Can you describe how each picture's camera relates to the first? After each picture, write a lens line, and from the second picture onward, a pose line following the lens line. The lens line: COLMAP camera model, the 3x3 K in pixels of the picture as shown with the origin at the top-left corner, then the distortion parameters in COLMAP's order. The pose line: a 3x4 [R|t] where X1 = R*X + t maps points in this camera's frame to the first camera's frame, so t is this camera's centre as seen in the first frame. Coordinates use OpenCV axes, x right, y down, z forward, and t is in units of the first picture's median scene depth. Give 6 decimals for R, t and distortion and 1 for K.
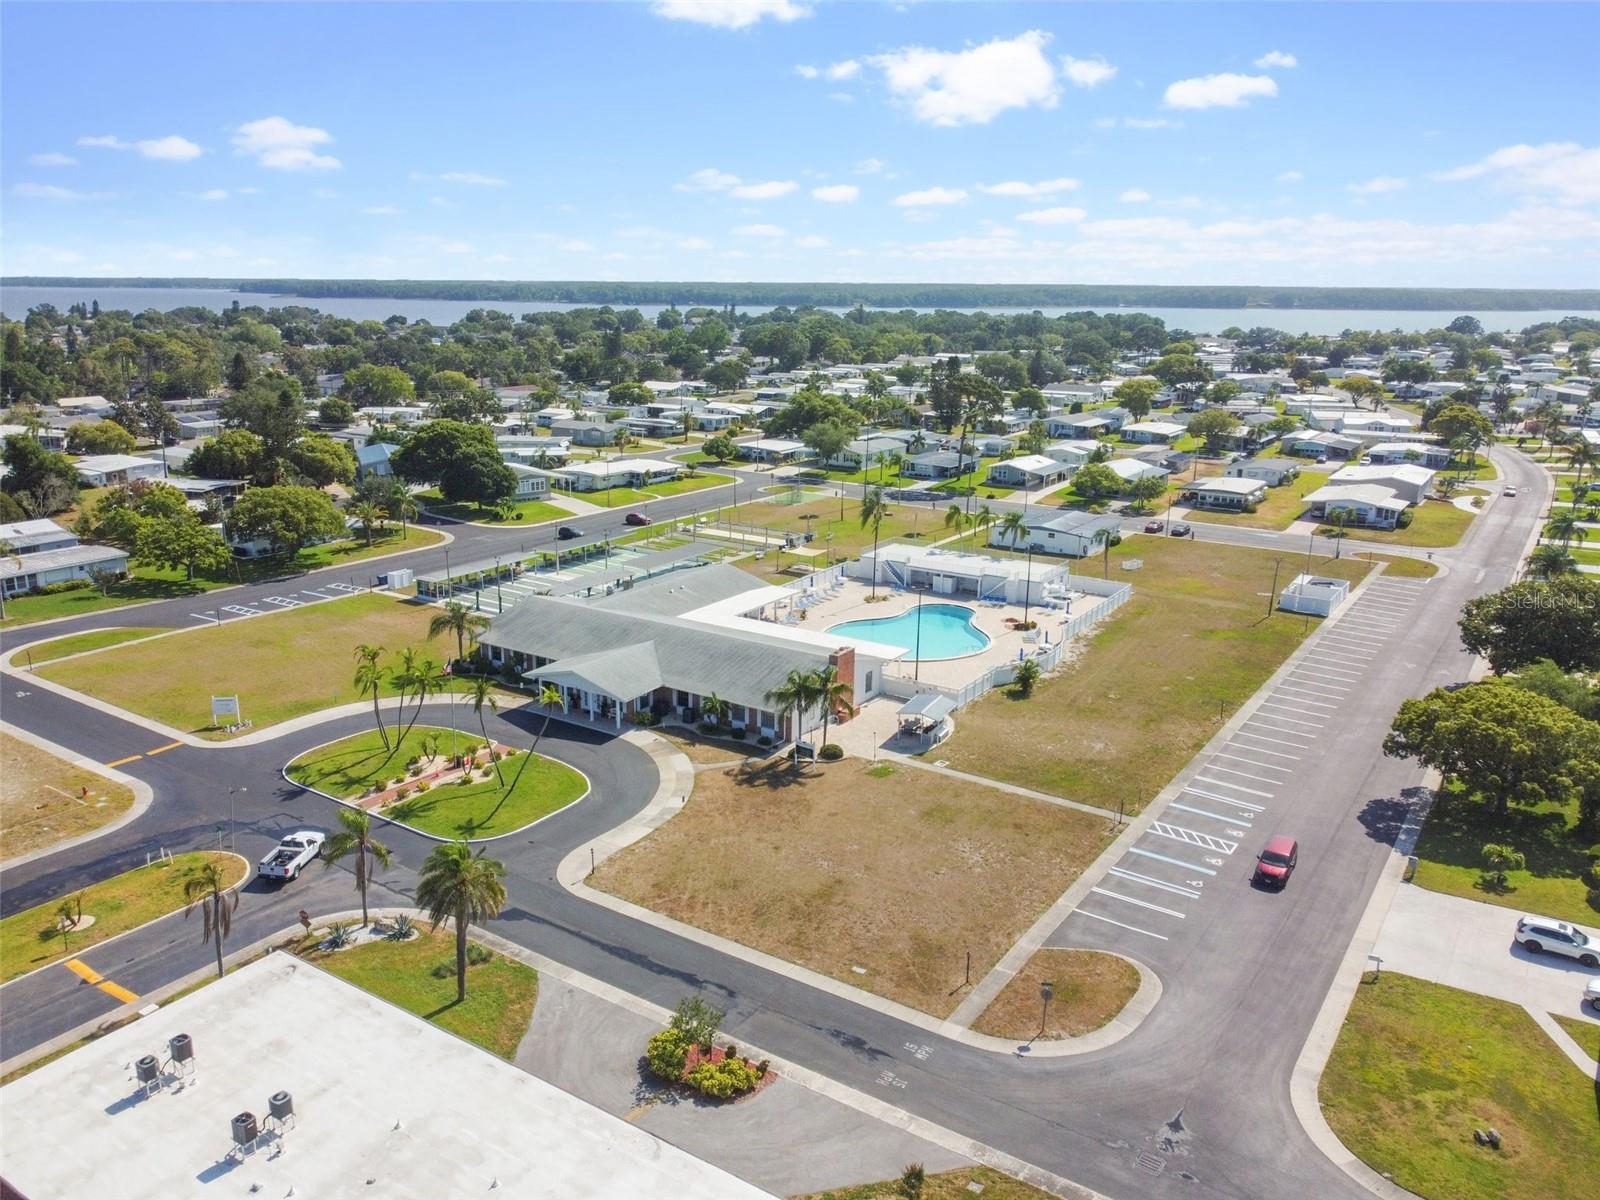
lens RADIAL K [[1211.0, 0, 765.5], [0, 1211.0, 573.9], [0, 0, 1]] dist [0.008041, -0.014282]
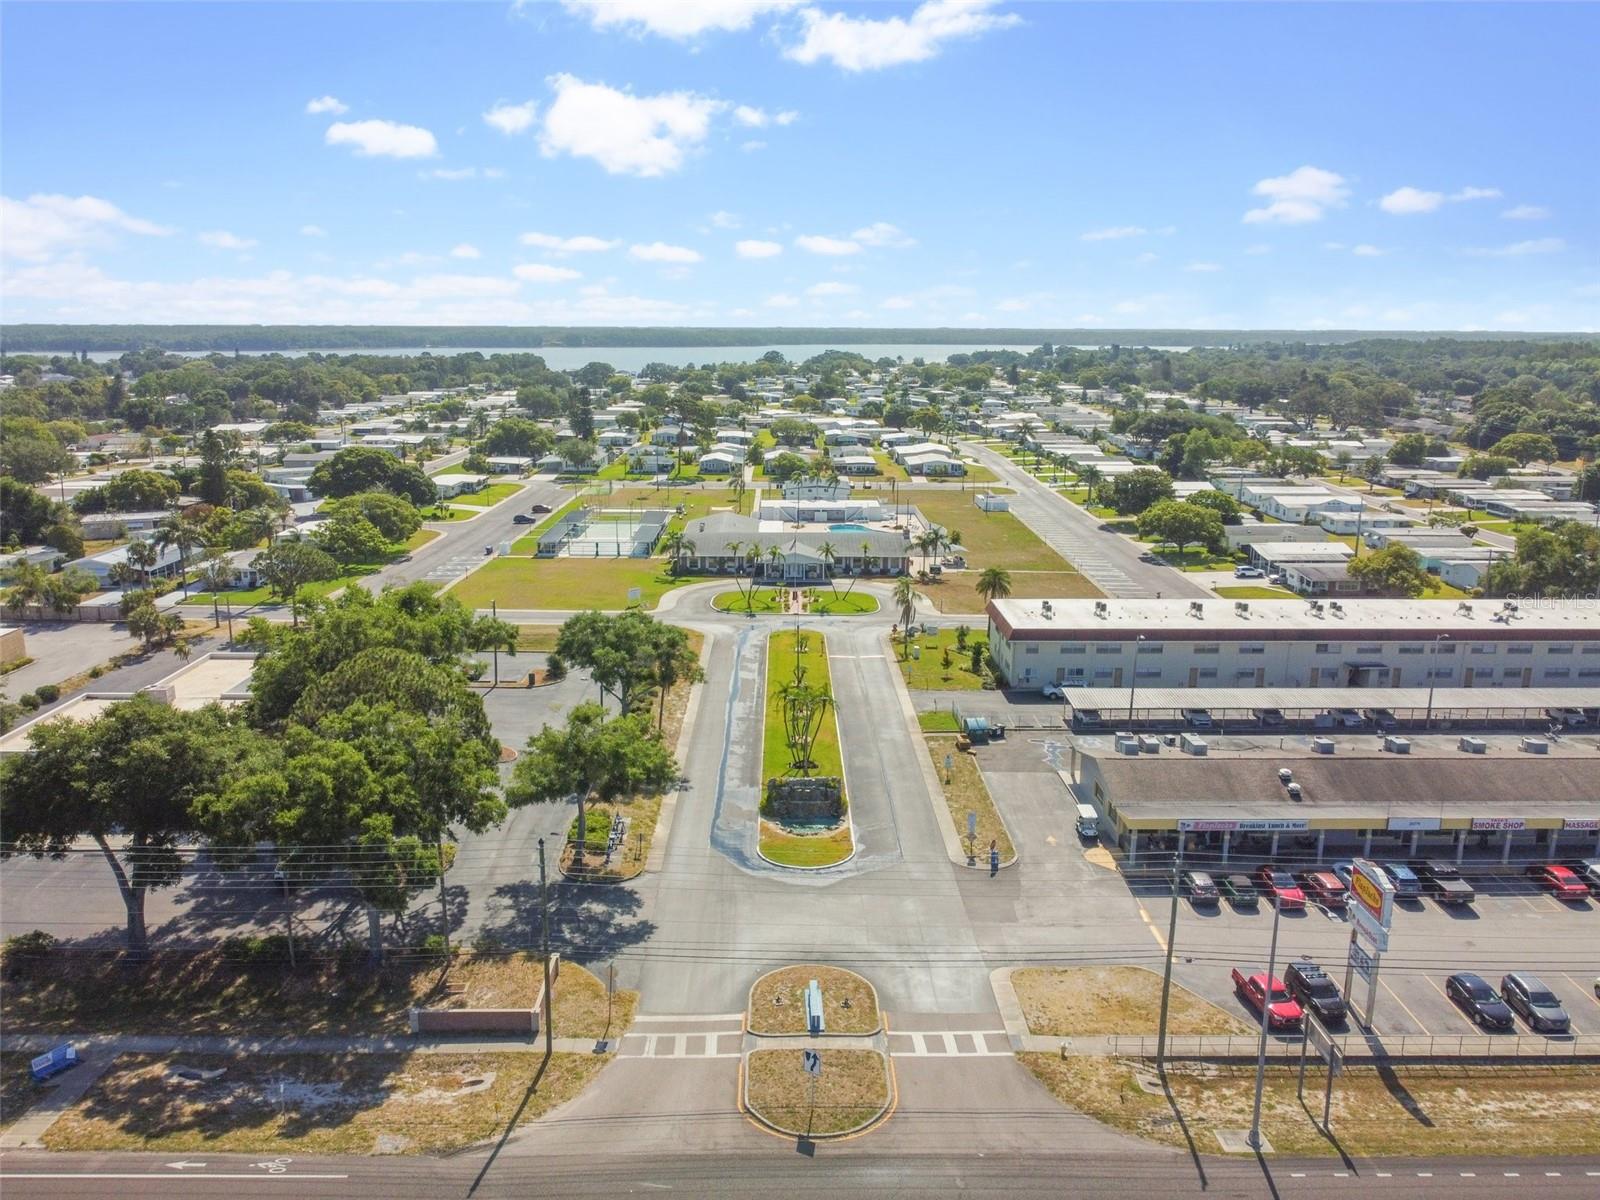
lens RADIAL K [[1211.0, 0, 787.3], [0, 1211.0, 595.0], [0, 0, 1]] dist [0.008041, -0.014282]
pose [[0.826119, -0.126027, 0.549221, -0.822306], [0.134322, 0.990615, 0.025270, 0.067628], [-0.547252, 0.052897, 0.835295, -0.345392]]
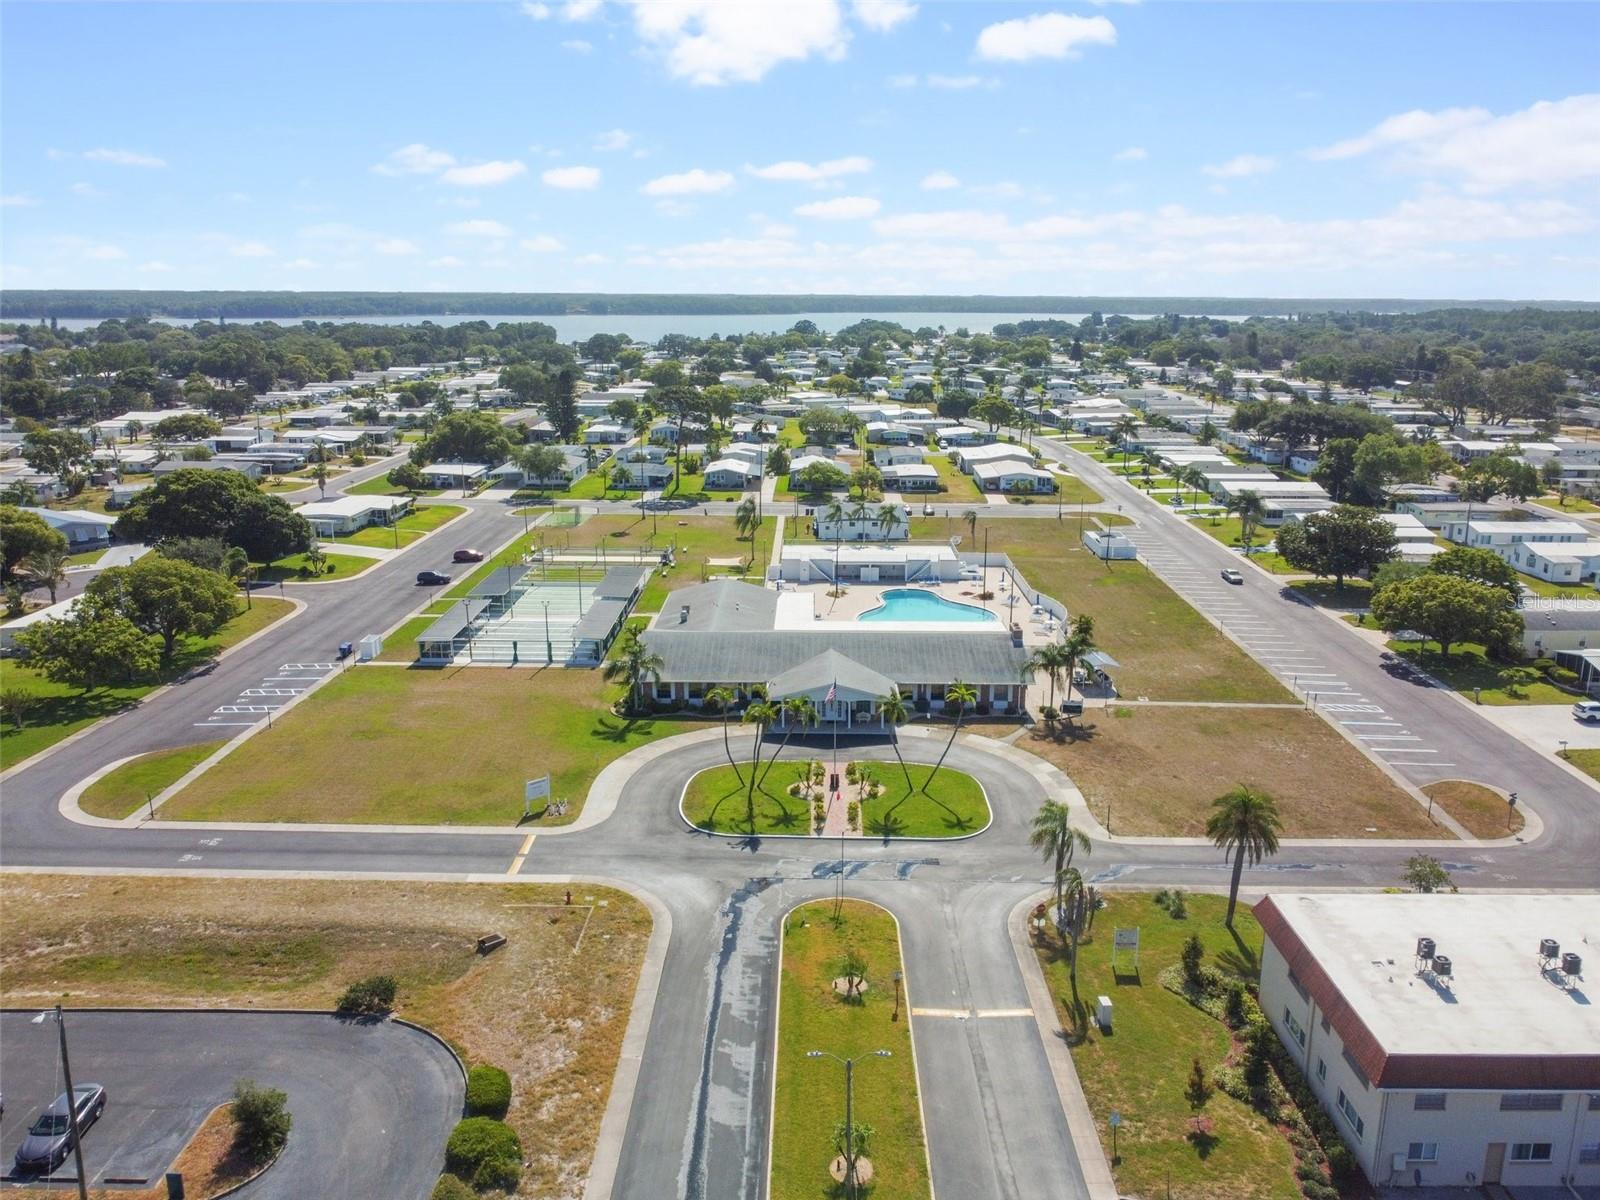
lens RADIAL K [[1211.0, 0, 810.0], [0, 1211.0, 606.7], [0, 0, 1]] dist [0.008041, -0.014282]
pose [[0.830692, -0.141408, 0.538475, -0.516480], [0.130426, 0.989719, 0.058704, -0.035055], [-0.541239, 0.021467, 0.840594, 0.093626]]
